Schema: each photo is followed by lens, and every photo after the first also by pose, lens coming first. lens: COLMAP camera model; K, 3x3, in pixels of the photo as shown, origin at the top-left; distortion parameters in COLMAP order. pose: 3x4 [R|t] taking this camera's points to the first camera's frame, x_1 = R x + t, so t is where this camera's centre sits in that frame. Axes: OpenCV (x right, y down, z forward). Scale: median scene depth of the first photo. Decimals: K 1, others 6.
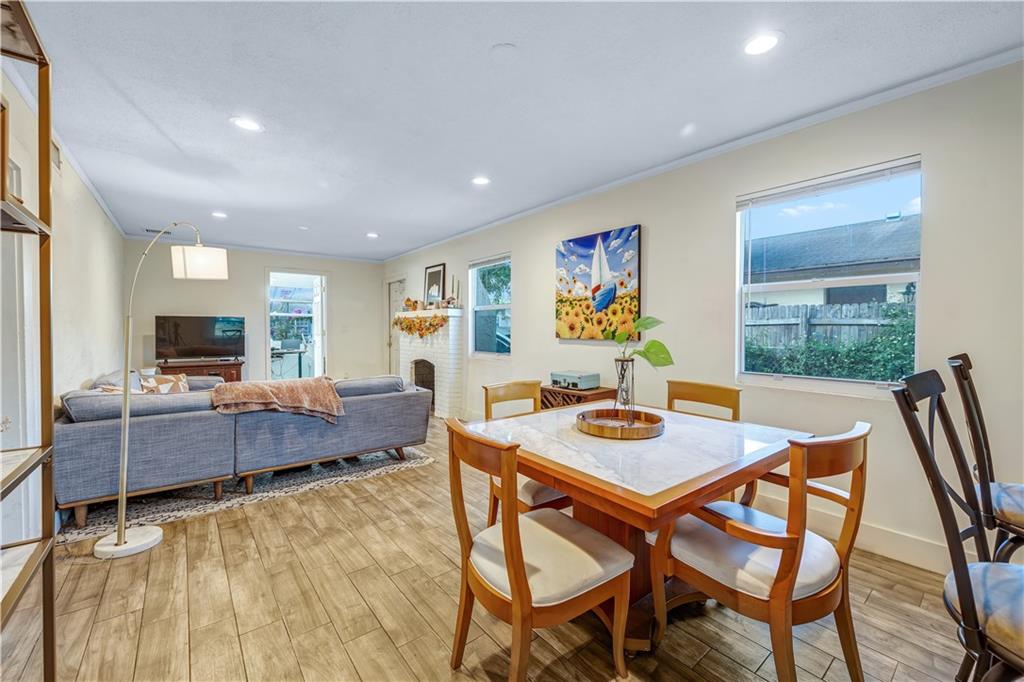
lens RADIAL K [[406.2, 0, 513.2], [0, 406.2, 336.2], [0, 0, 1]] dist [-0.001030, -0.000165]
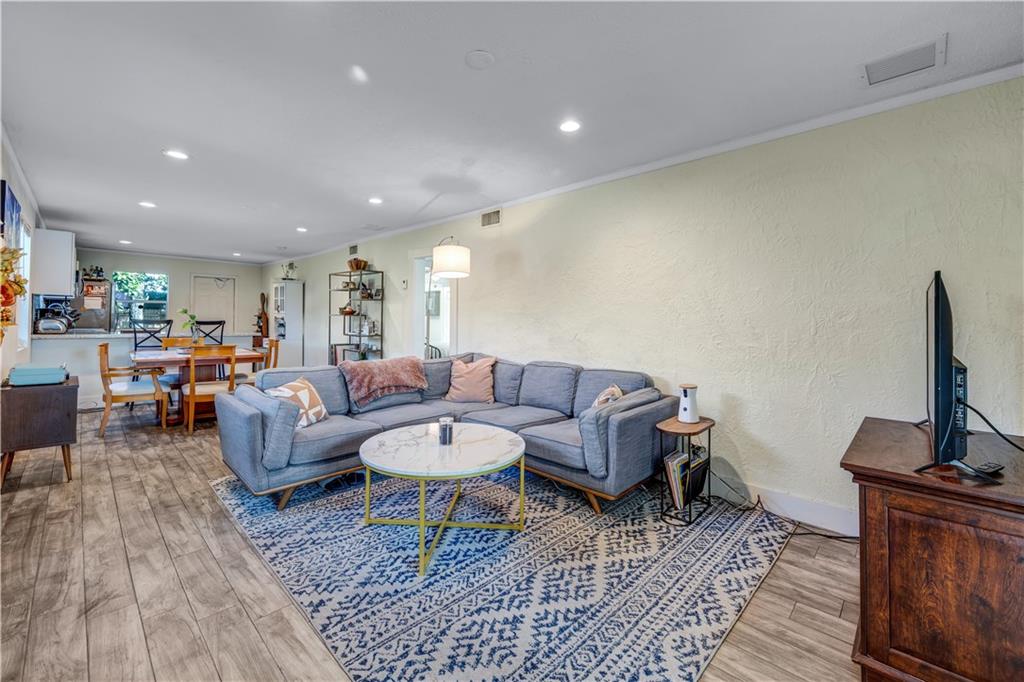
lens RADIAL K [[421.3, 0, 506.3], [0, 421.3, 314.8], [0, 0, 1]] dist [-0.006122, 0.001013]
pose [[-0.994717, -0.017837, -0.101095, -0.675249], [-0.018980, 0.999766, 0.010355, -0.035634], [0.100886, 0.012219, -0.994823, 1.864294]]
